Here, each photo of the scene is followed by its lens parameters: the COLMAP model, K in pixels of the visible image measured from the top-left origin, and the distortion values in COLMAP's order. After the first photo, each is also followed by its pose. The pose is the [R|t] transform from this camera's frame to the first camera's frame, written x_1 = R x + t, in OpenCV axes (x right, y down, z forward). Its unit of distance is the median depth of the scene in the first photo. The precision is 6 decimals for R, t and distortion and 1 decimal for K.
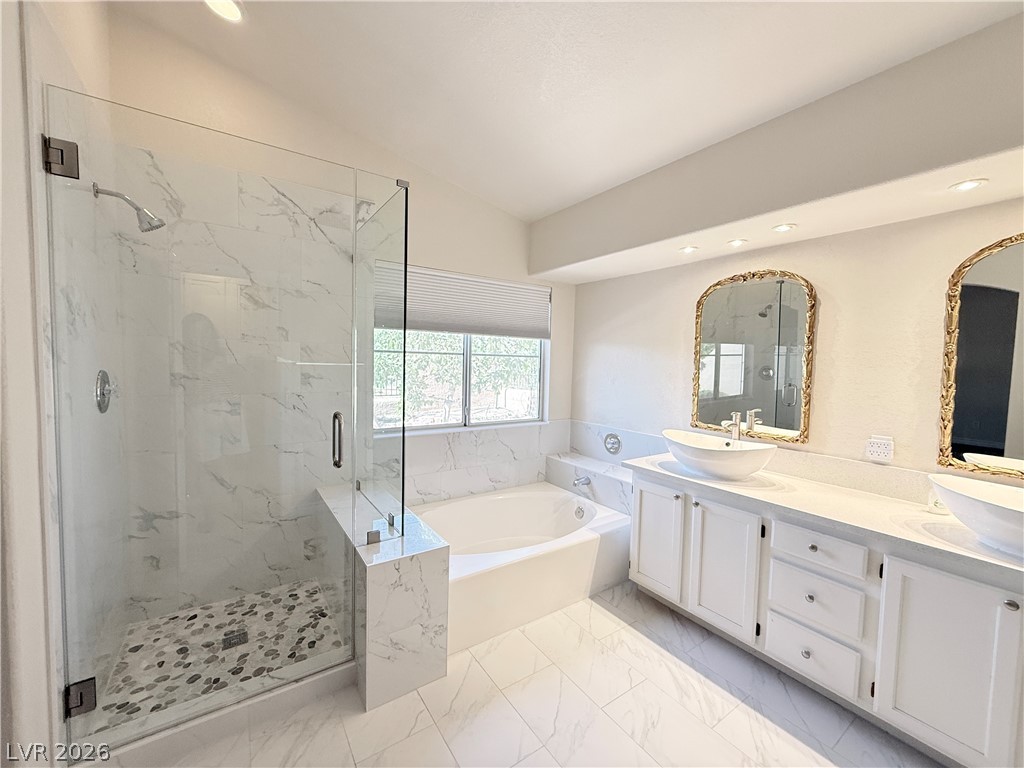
lens RADIAL K [[409.5, 0, 511.9], [0, 409.5, 382.4], [0, 0, 1]] dist [-0.001175, 0.000296]
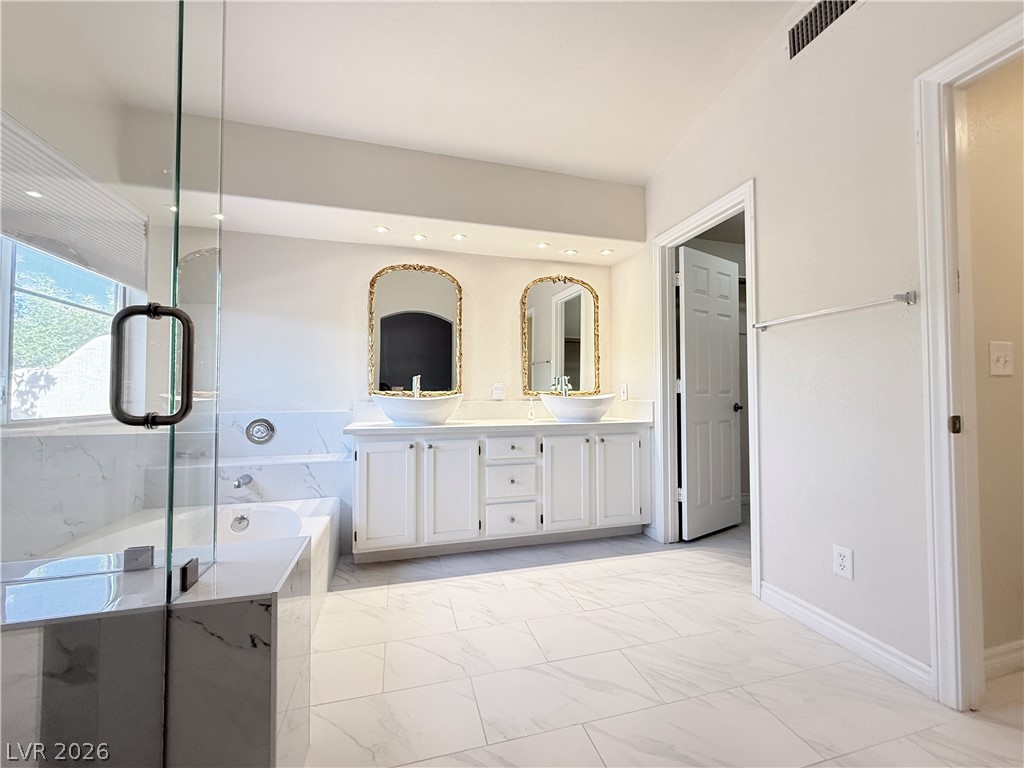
lens RADIAL K [[409.5, 0, 512.5], [0, 409.5, 384.7], [0, 0, 1]] dist [-0.001175, 0.000296]
pose [[0.316765, -0.000101, 0.948504, -0.655231], [0.057592, 0.998157, -0.019127, 0.176539], [-0.946754, 0.060685, 0.316187, 0.447656]]
